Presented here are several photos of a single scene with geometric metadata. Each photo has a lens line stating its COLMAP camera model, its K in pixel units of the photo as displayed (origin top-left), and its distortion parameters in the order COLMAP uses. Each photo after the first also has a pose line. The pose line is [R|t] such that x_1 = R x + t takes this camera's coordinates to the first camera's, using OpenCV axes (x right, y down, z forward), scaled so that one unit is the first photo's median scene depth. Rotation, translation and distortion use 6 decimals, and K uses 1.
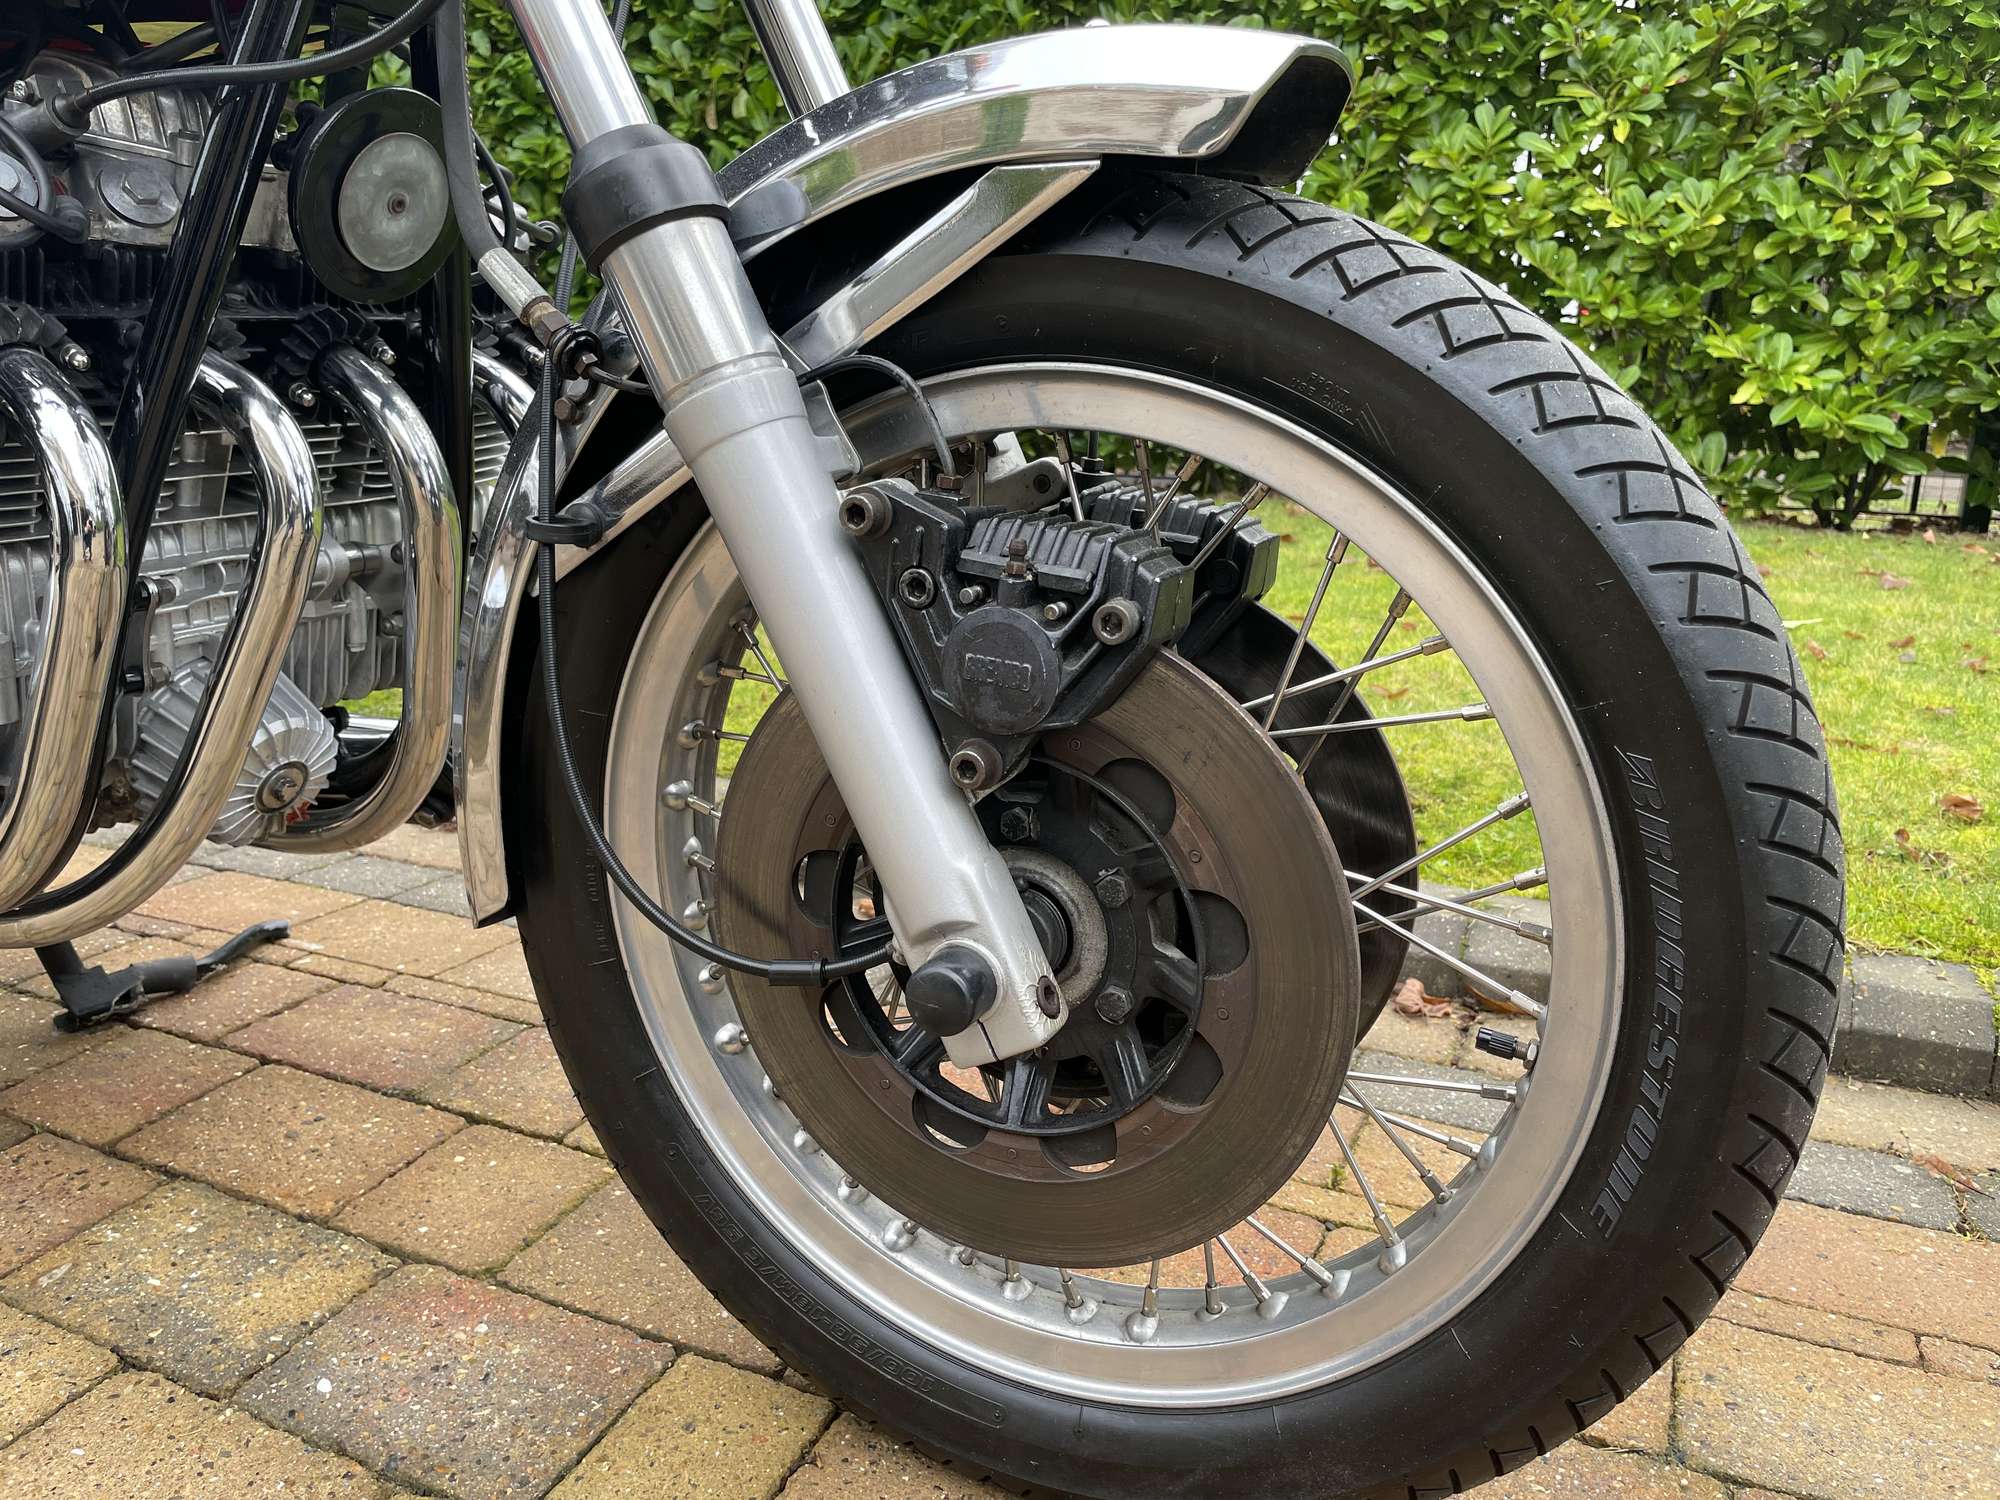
lens RADIAL K [[1533.3, 0, 1008.4], [0, 1533.3, 762.0], [0, 0, 1]] dist [0.085059, -0.124366]
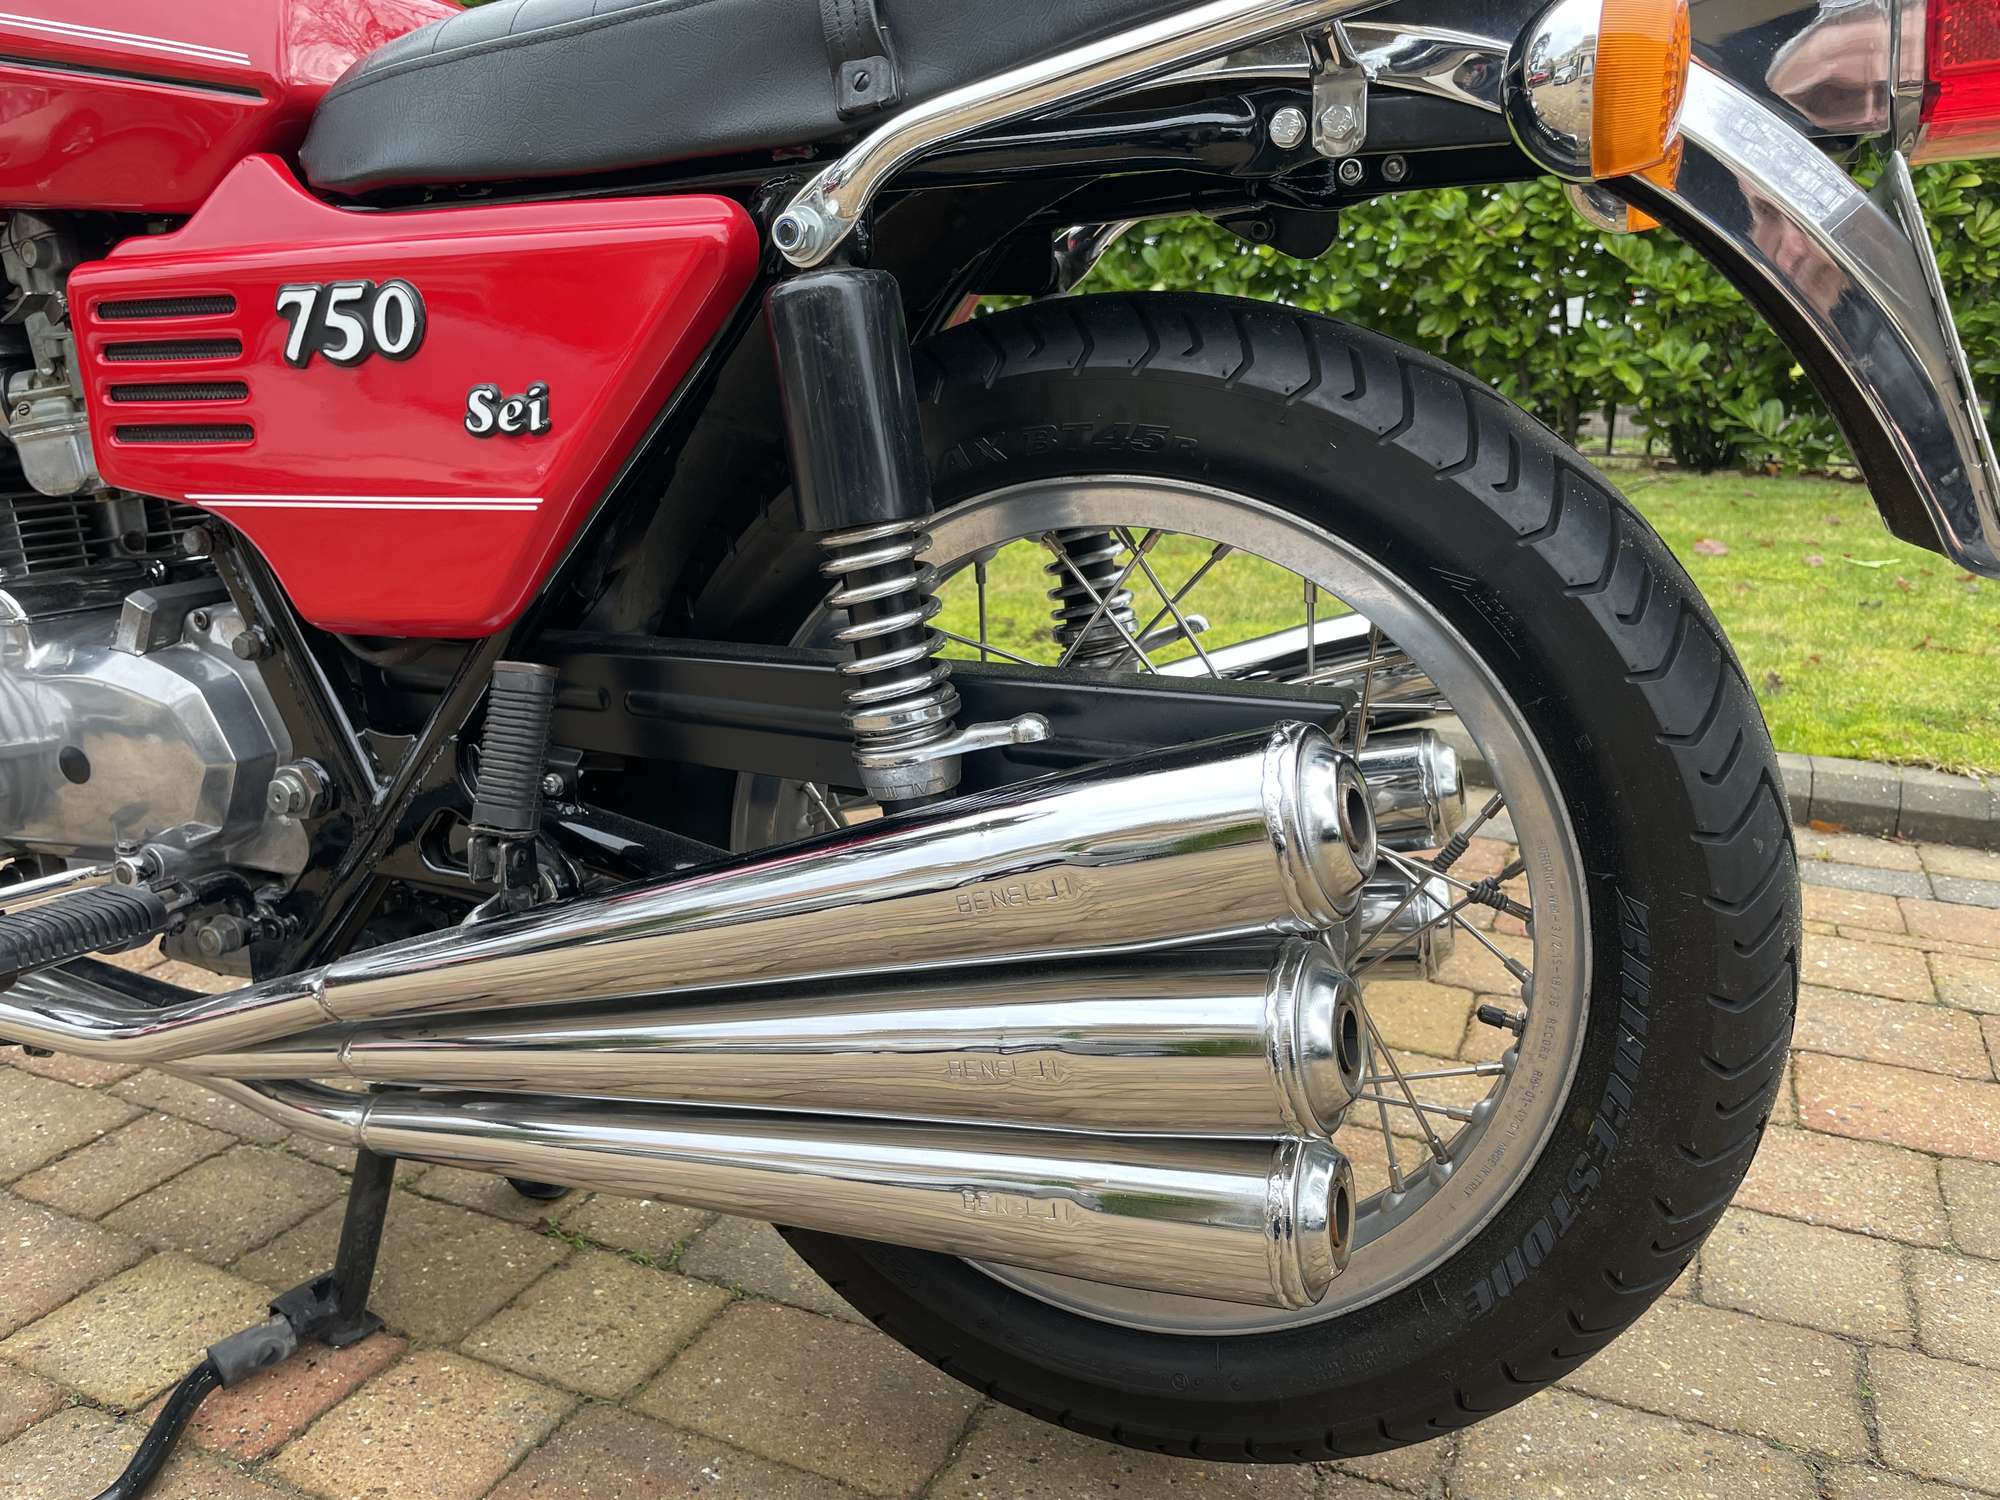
lens RADIAL K [[1533.3, 0, 987.1], [0, 1533.3, 746.9], [0, 0, 1]] dist [0.085059, -0.124366]
pose [[0.999903, -0.013836, -0.001727, -0.133962], [0.013865, 0.999745, 0.017848, 0.016585], [0.001480, -0.017870, 0.999839, -0.162417]]
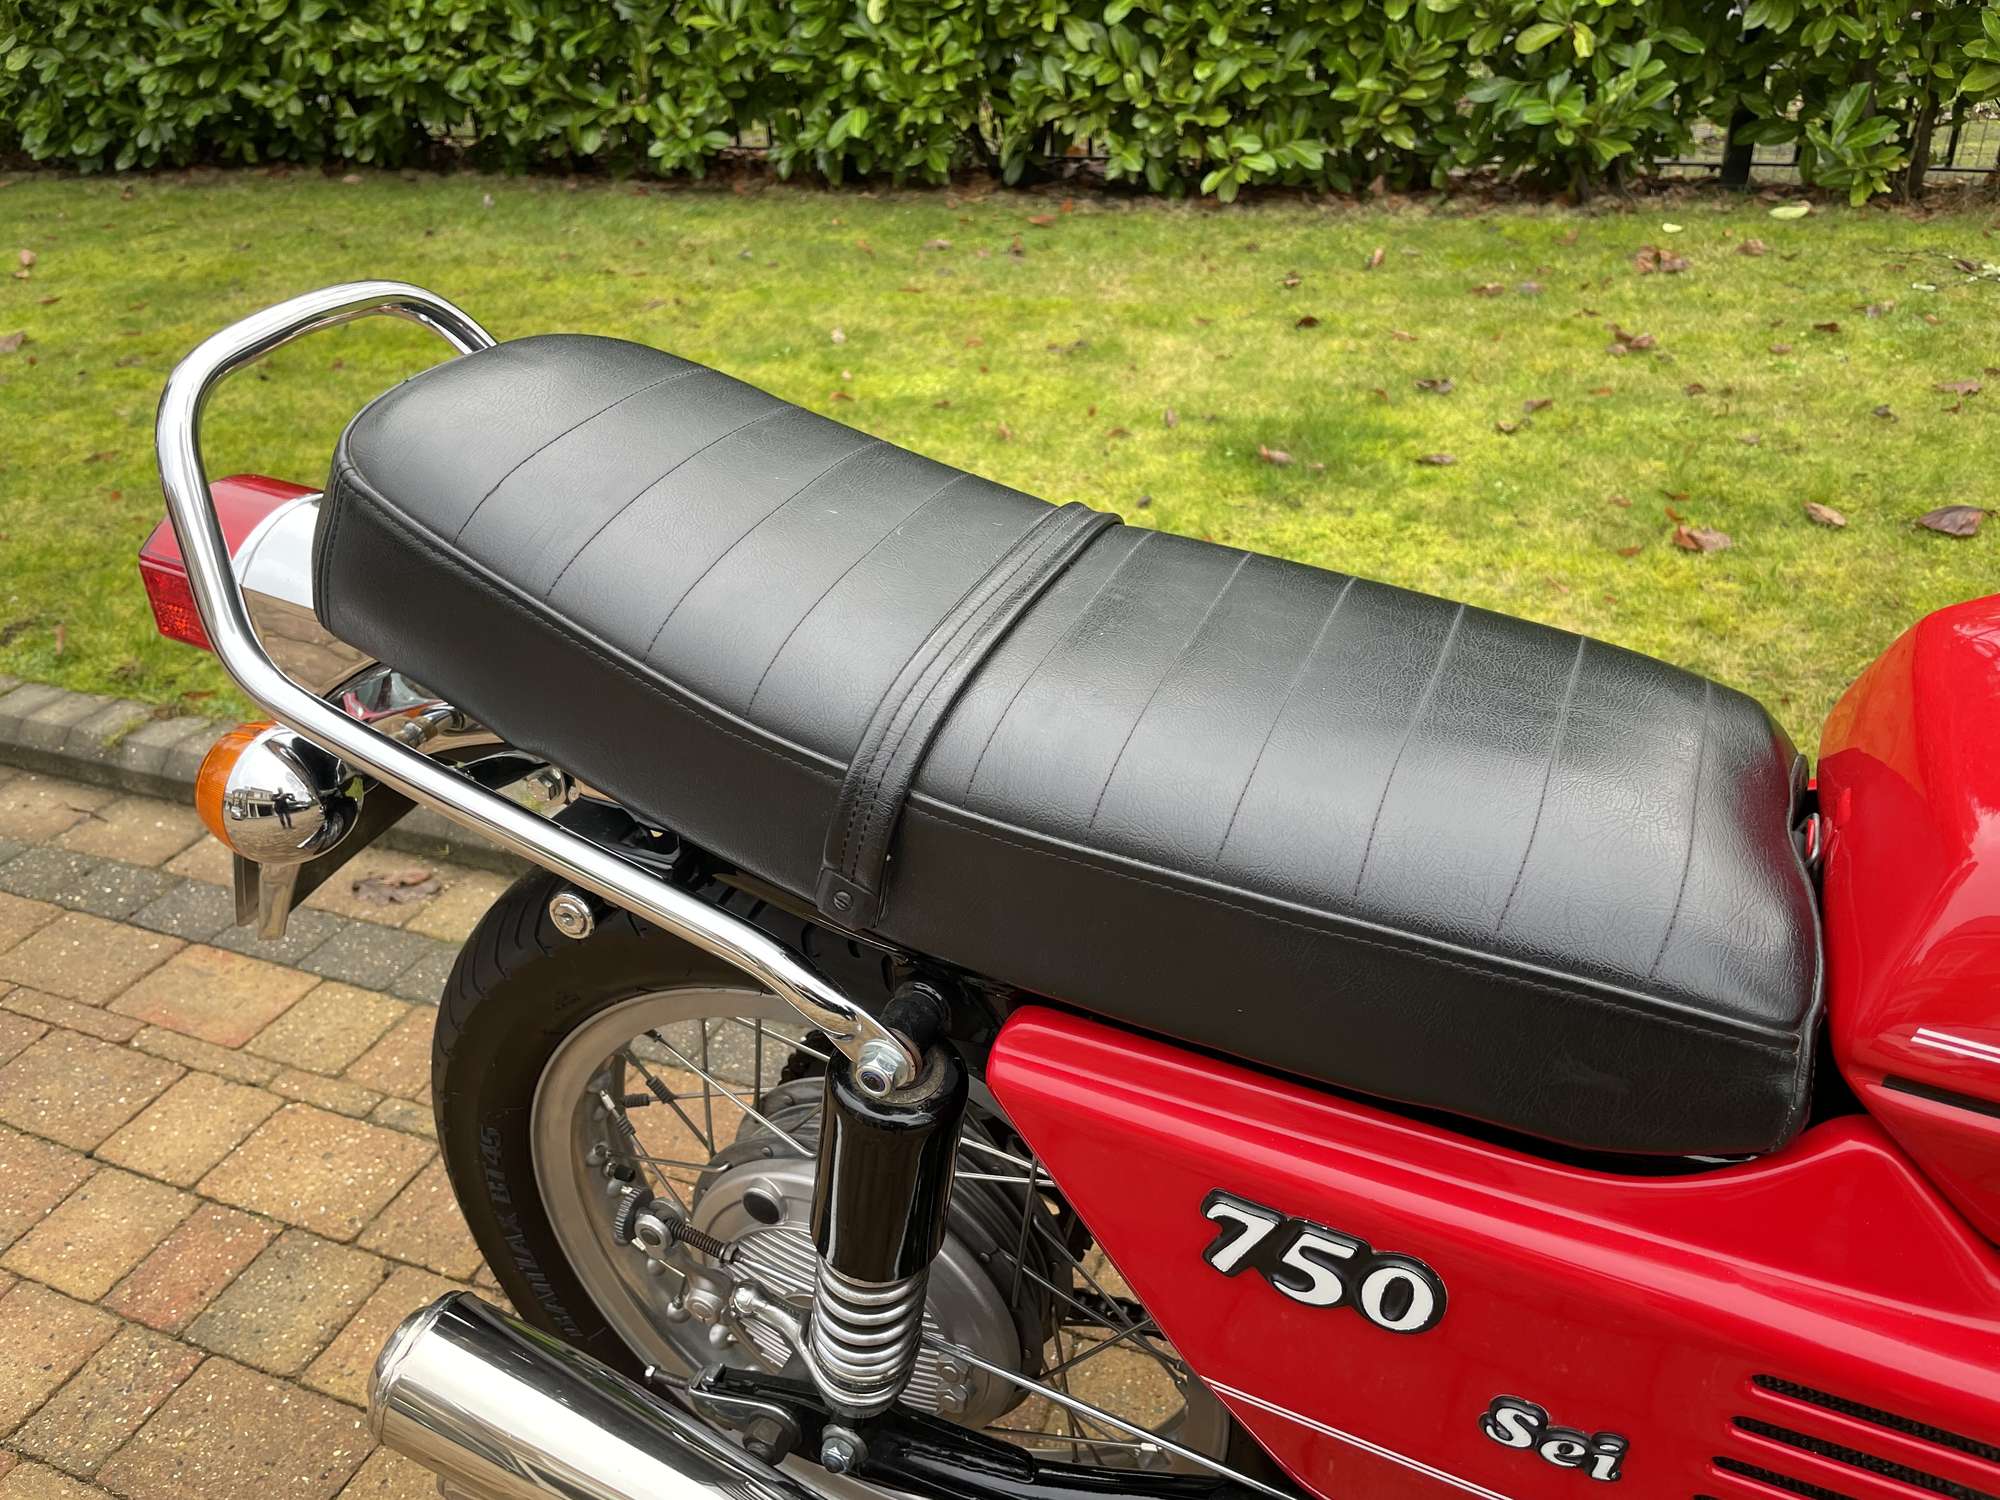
lens RADIAL K [[1533.3, 0, 990.6], [0, 1533.3, 732.7], [0, 0, 1]] dist [0.085059, -0.124366]
pose [[0.996790, -0.080003, -0.003180, -0.267438], [0.077930, 0.960322, 0.267786, -0.174711], [-0.018370, -0.267174, 0.963473, 0.099054]]
